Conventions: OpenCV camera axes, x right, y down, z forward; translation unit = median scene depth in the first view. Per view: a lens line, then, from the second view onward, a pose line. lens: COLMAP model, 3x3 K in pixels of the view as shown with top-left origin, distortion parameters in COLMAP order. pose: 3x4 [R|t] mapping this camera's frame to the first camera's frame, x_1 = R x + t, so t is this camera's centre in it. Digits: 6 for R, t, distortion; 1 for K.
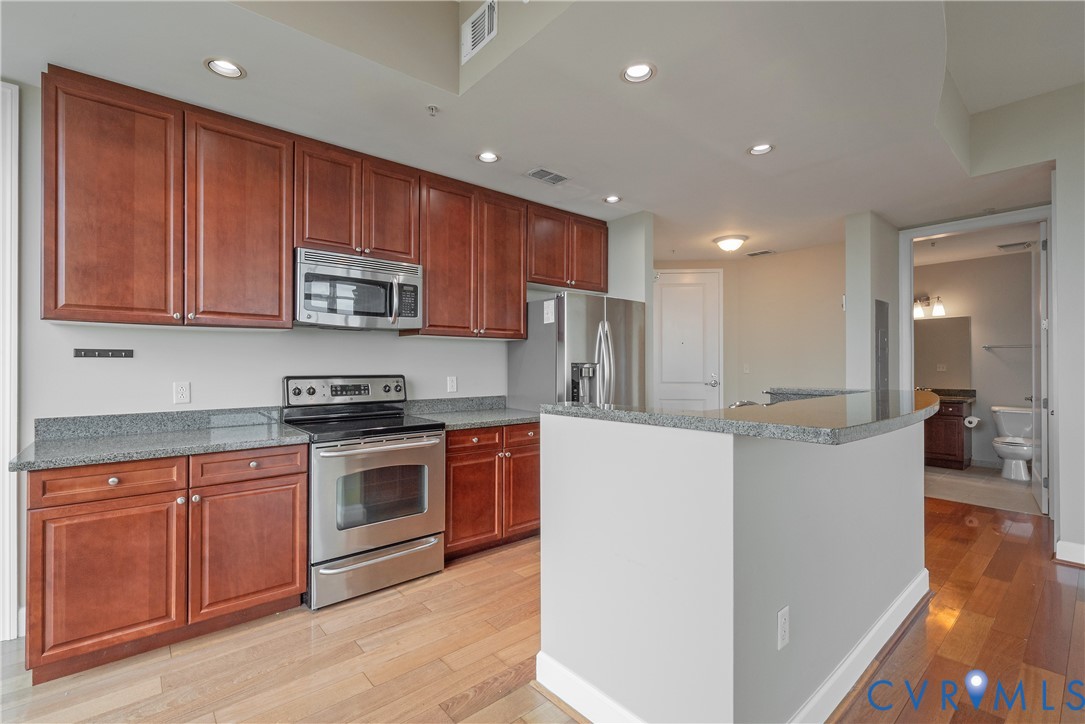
lens RADIAL K [[486.0, 0, 539.4], [0, 486.0, 360.8], [0, 0, 1]] dist [0.000619, -0.000139]
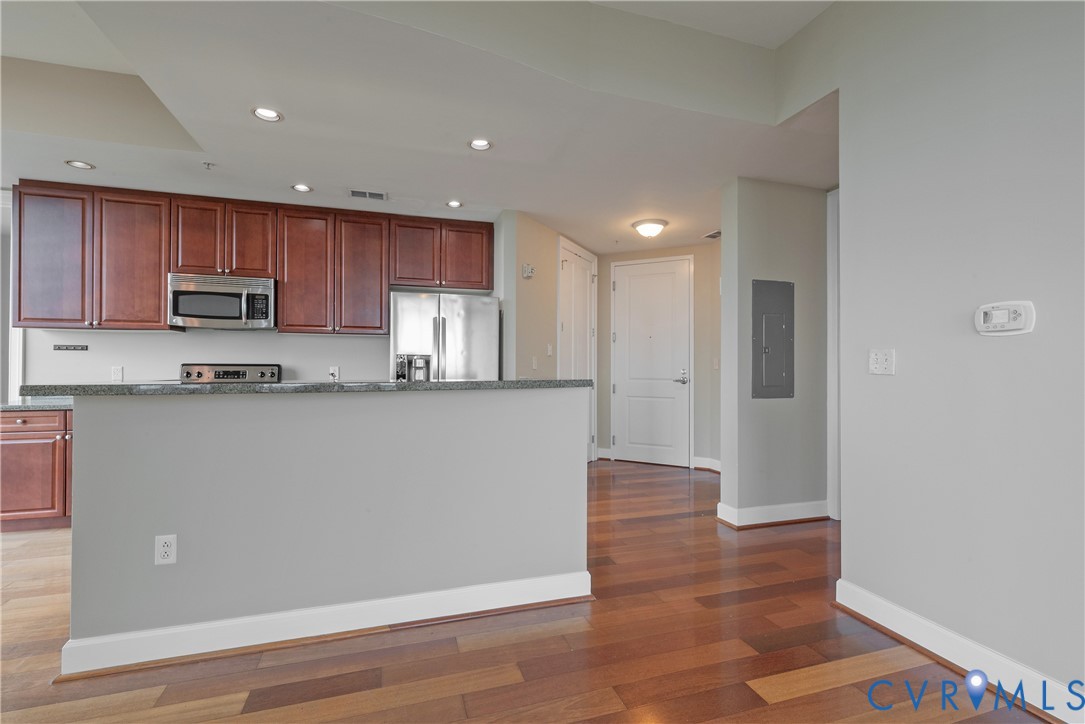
lens RADIAL K [[486.0, 0, 540.8], [0, 486.0, 360.7], [0, 0, 1]] dist [0.000619, -0.000139]
pose [[0.920037, -0.000883, -0.391831, 0.953492], [-0.000851, 0.999991, -0.004250, 0.027146], [0.391831, 0.004244, 0.920027, 0.100720]]
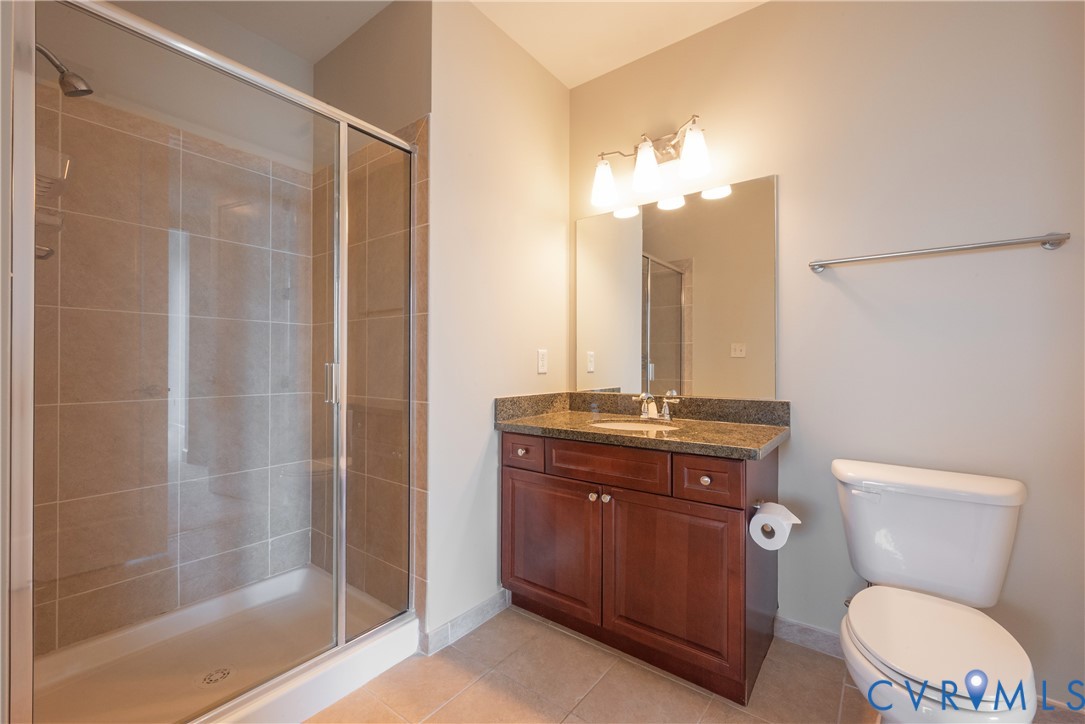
lens RADIAL K [[456.1, 0, 545.9], [0, 456.1, 359.4], [0, 0, 1]] dist [-0.000812, -0.000032]
pose [[0.975461, 0.005453, 0.220103, 1.340533], [-0.005598, 0.999984, 0.000036, 0.064716], [-0.220099, -0.001267, 0.975477, 1.475903]]
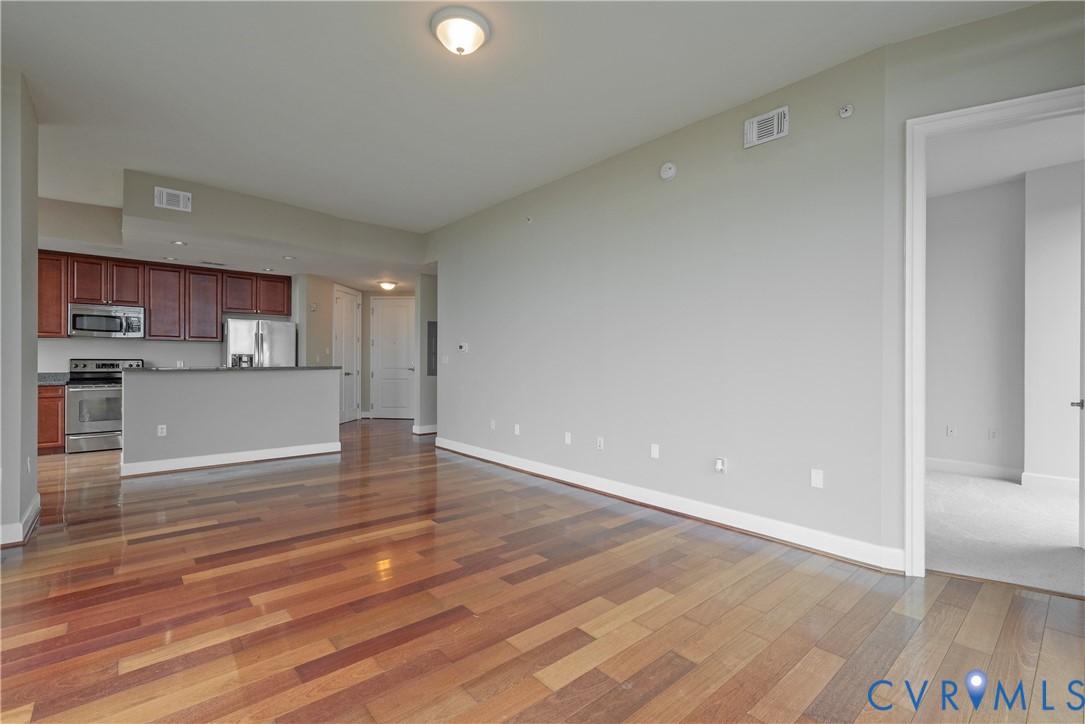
lens RADIAL K [[486.0, 0, 542.3], [0, 486.0, 361.9], [0, 0, 1]] dist [0.000619, -0.000139]
pose [[0.999929, 0.005973, 0.010314, 1.548657], [-0.006074, 0.999933, 0.009810, 0.010304], [-0.010255, -0.009872, 0.999899, -1.197099]]
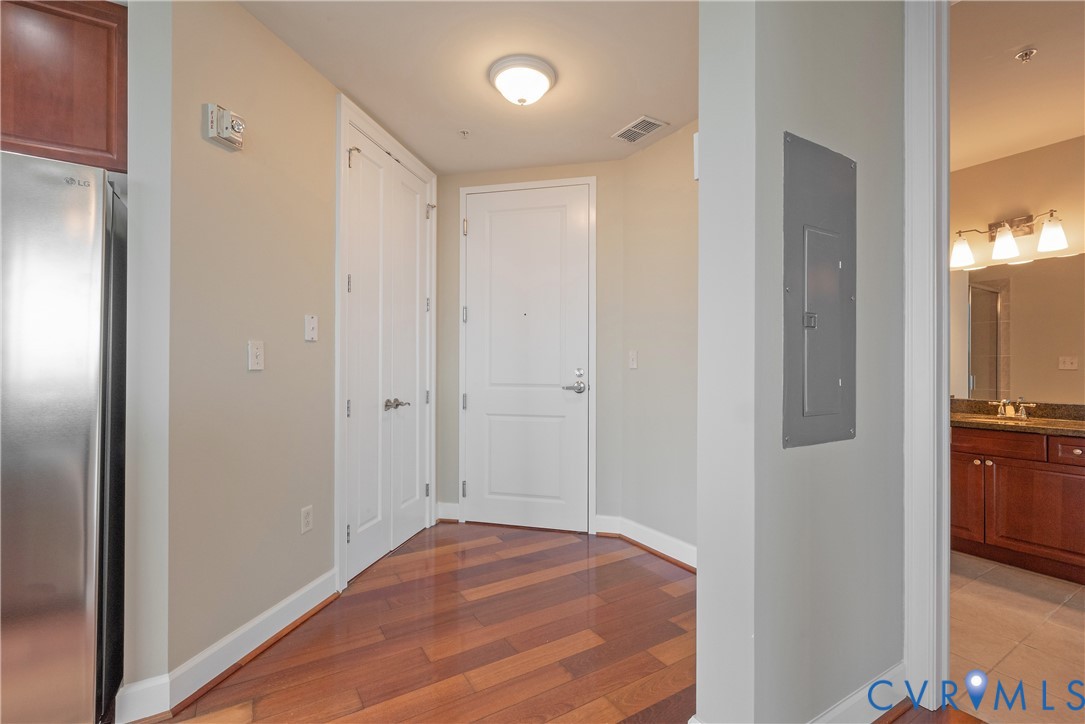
lens RADIAL K [[486.0, 0, 543.4], [0, 486.0, 360.0], [0, 0, 1]] dist [0.000619, -0.000139]
pose [[0.988400, 0.002312, -0.151853, 0.814620], [-0.002674, 0.999994, -0.002183, 0.034706], [0.151847, 0.002564, 0.988401, 0.922342]]
